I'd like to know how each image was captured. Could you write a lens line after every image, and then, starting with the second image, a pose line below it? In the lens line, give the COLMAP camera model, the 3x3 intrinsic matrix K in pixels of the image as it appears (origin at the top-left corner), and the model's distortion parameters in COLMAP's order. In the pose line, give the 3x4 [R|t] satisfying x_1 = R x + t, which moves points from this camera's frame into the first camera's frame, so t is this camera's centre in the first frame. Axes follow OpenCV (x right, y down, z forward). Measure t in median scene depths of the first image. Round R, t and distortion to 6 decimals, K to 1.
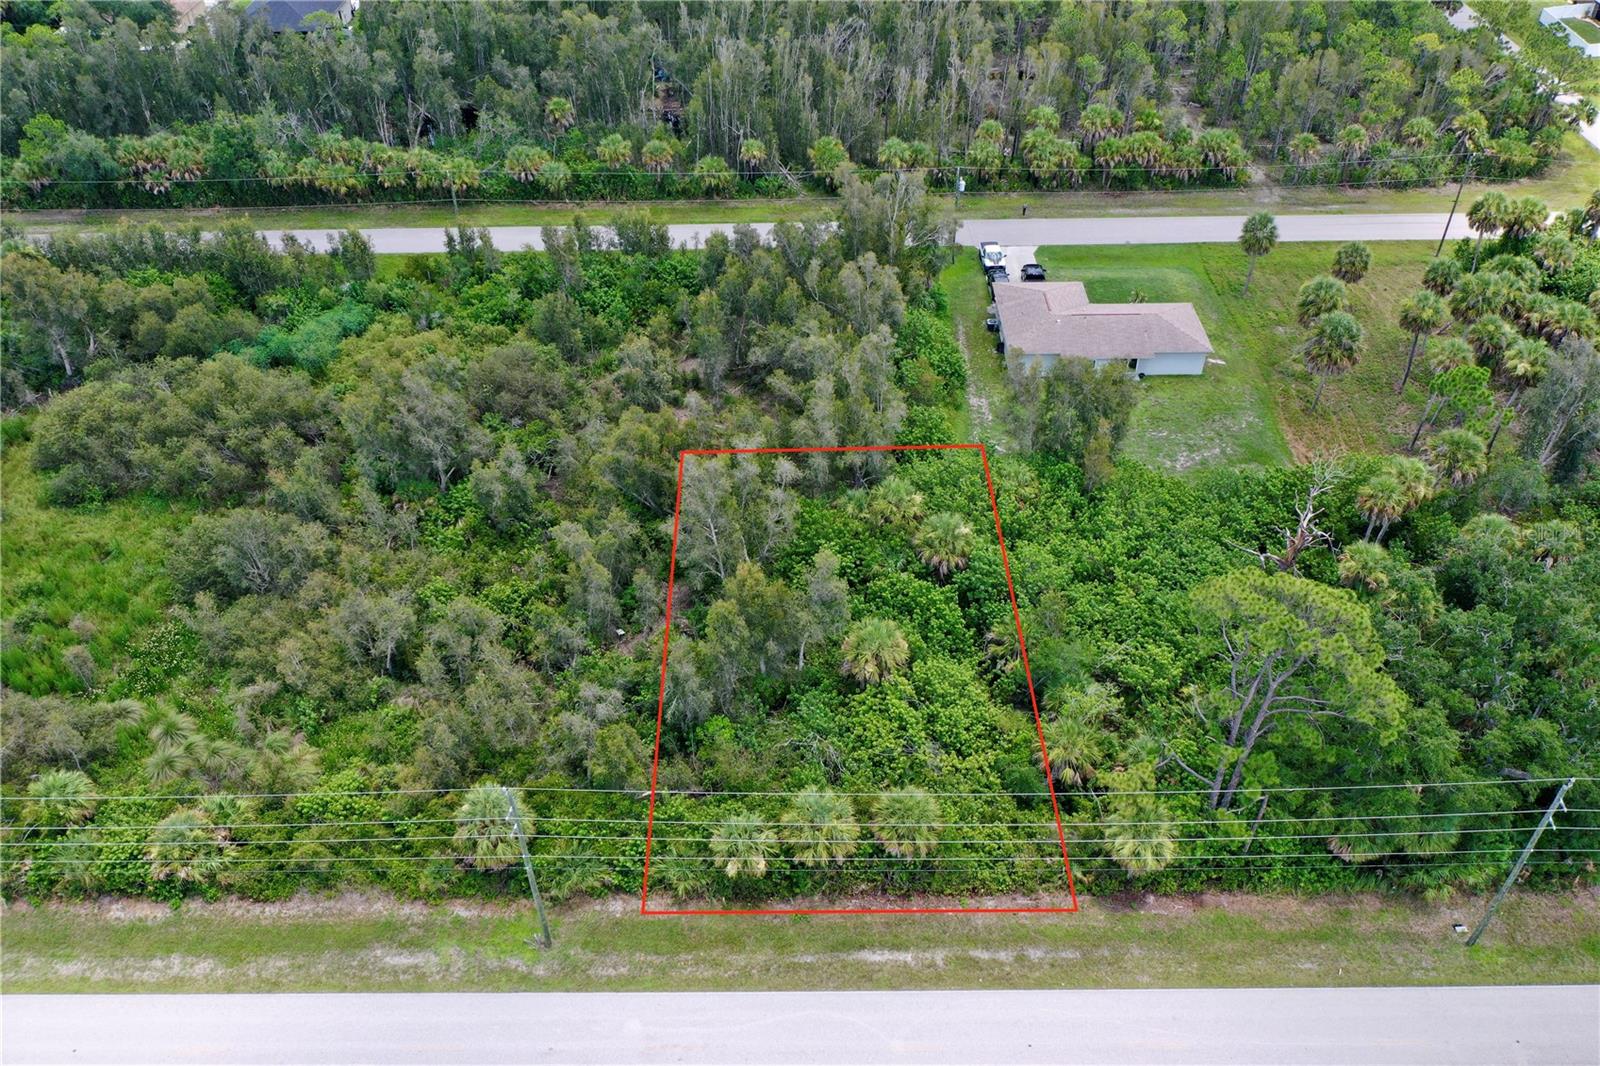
lens RADIAL K [[1265.3, 0, 802.3], [0, 1265.3, 526.0], [0, 0, 1]] dist [-0.004423, -0.000192]
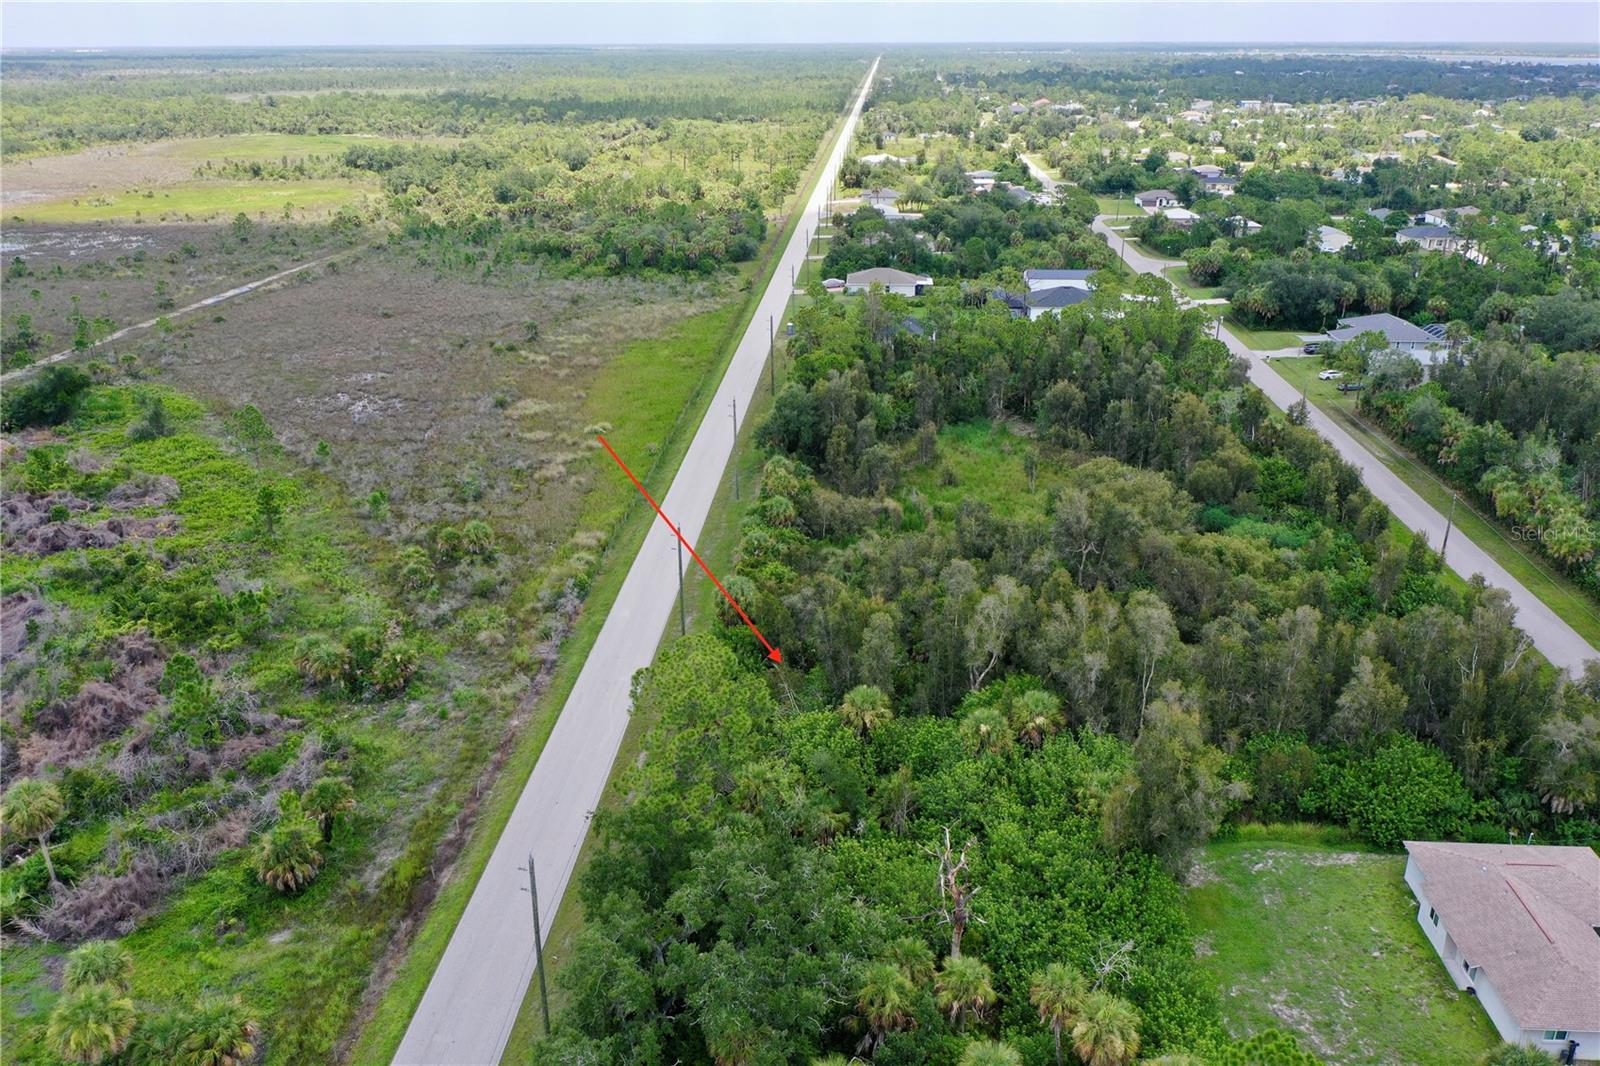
lens RADIAL K [[1265.3, 0, 802.3], [0, 1265.3, 526.0], [0, 0, 1]] dist [-0.004423, -0.000192]
pose [[-0.058868, 0.377286, -0.924224, 0.775921], [-0.635384, 0.699919, 0.326191, -0.269383], [0.769949, 0.606439, 0.198519, 0.393436]]
